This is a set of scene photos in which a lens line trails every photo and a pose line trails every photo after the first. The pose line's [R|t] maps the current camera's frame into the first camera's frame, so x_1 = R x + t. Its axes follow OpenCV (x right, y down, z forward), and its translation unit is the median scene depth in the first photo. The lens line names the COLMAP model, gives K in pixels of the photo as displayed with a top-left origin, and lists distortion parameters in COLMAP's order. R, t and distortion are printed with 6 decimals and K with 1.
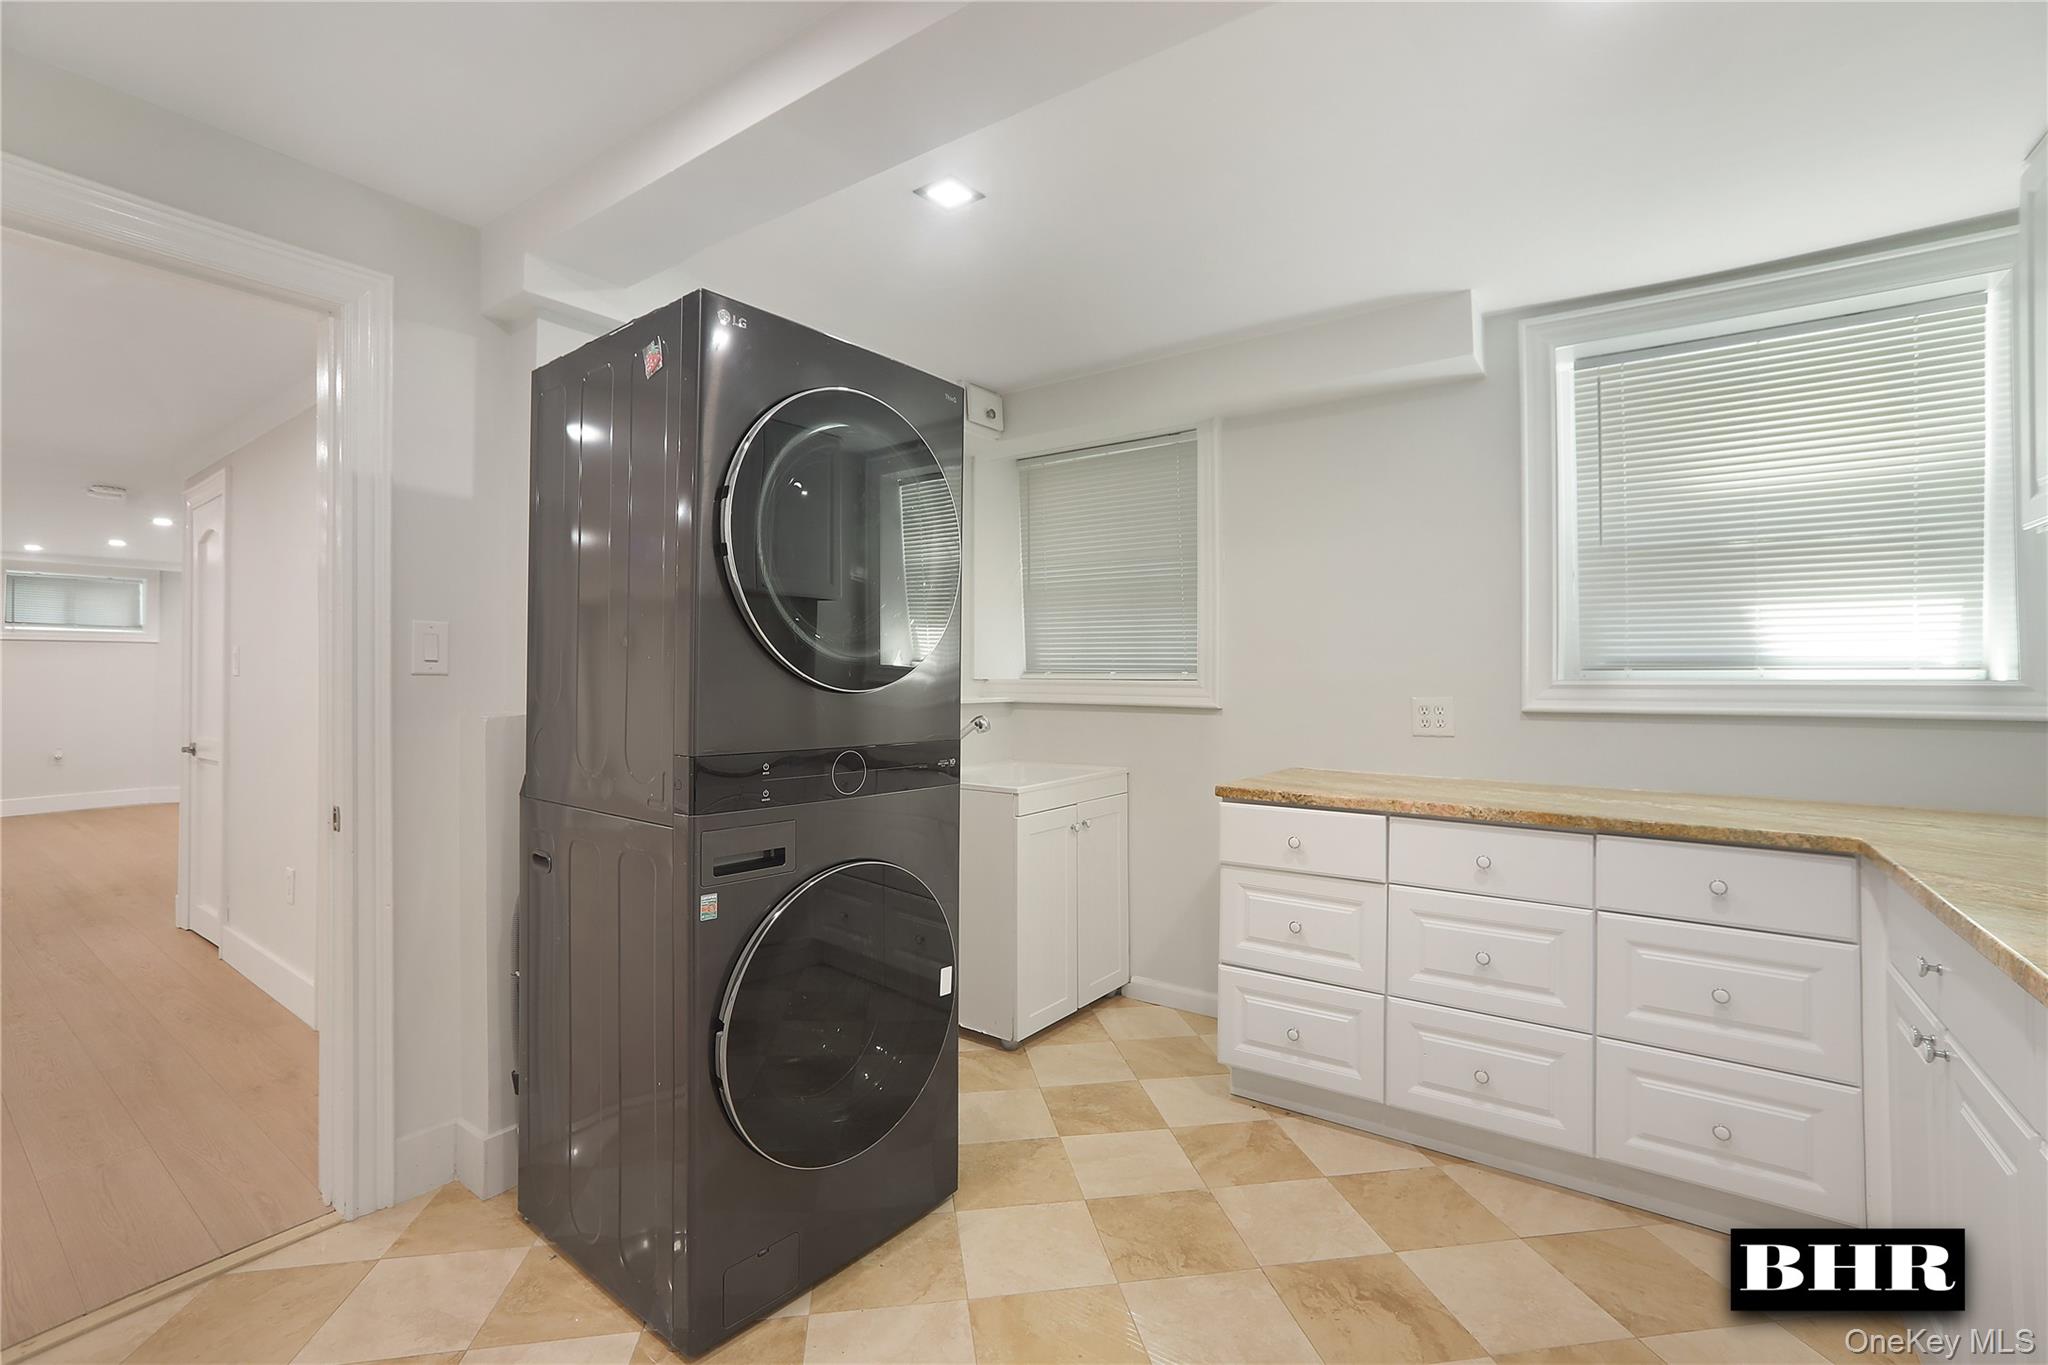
lens RADIAL K [[888.6, 0, 1029.3], [0, 888.6, 674.7], [0, 0, 1]] dist [-0.023406, 0.001193]
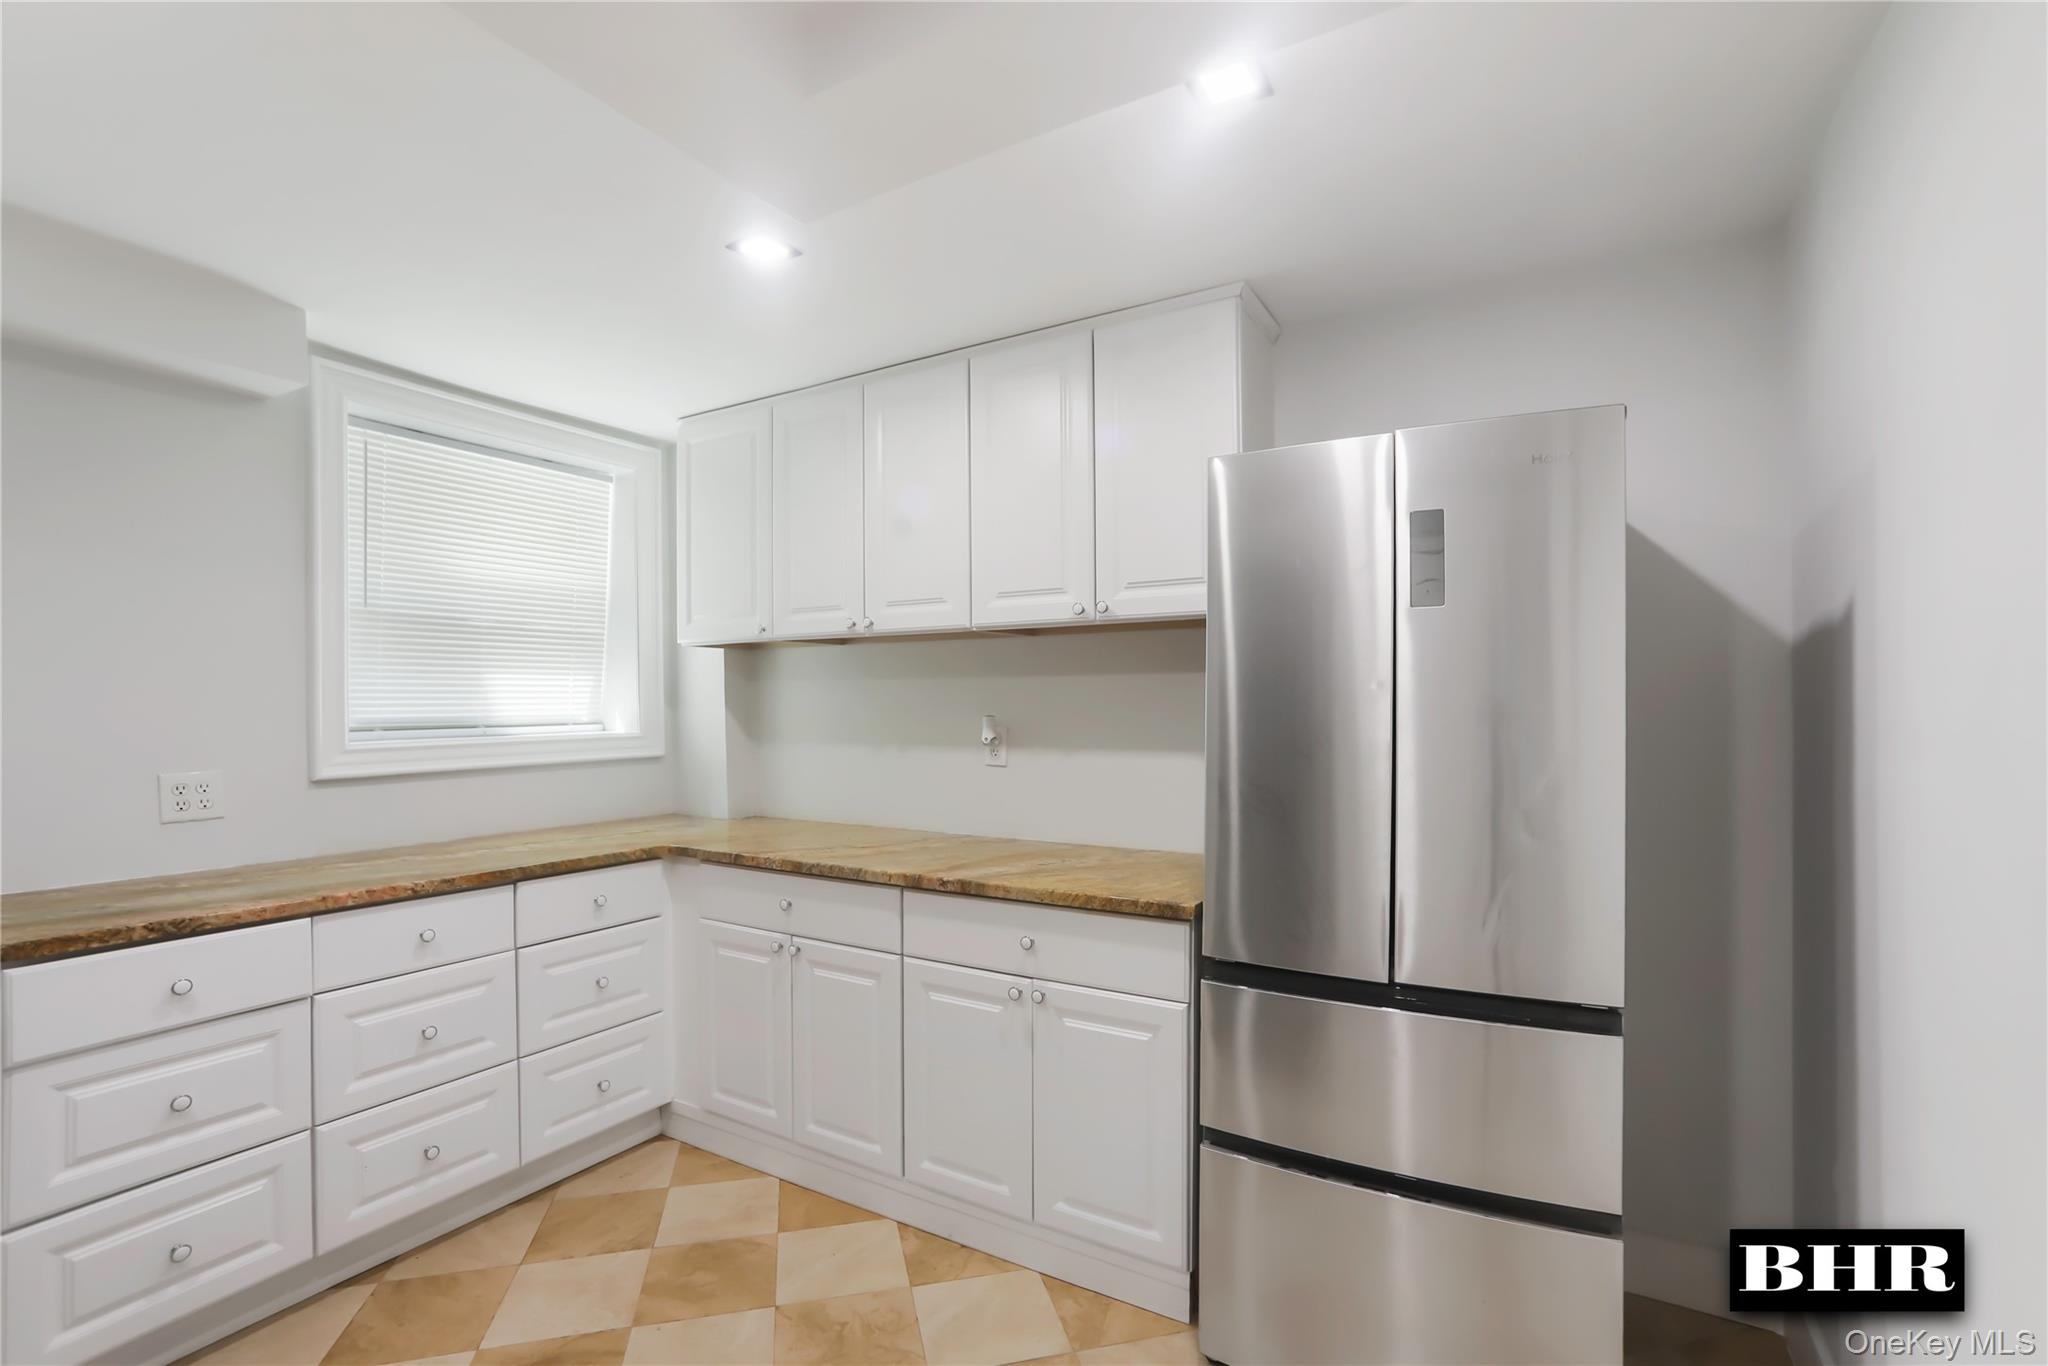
lens RADIAL K [[888.6, 0, 1030.2], [0, 888.6, 694.6], [0, 0, 1]] dist [-0.023406, 0.001193]
pose [[-0.067312, 0.007503, 0.997704, -0.491489], [0.005212, 0.999961, -0.007169, -0.044792], [-0.997718, 0.004717, -0.067348, 0.379527]]
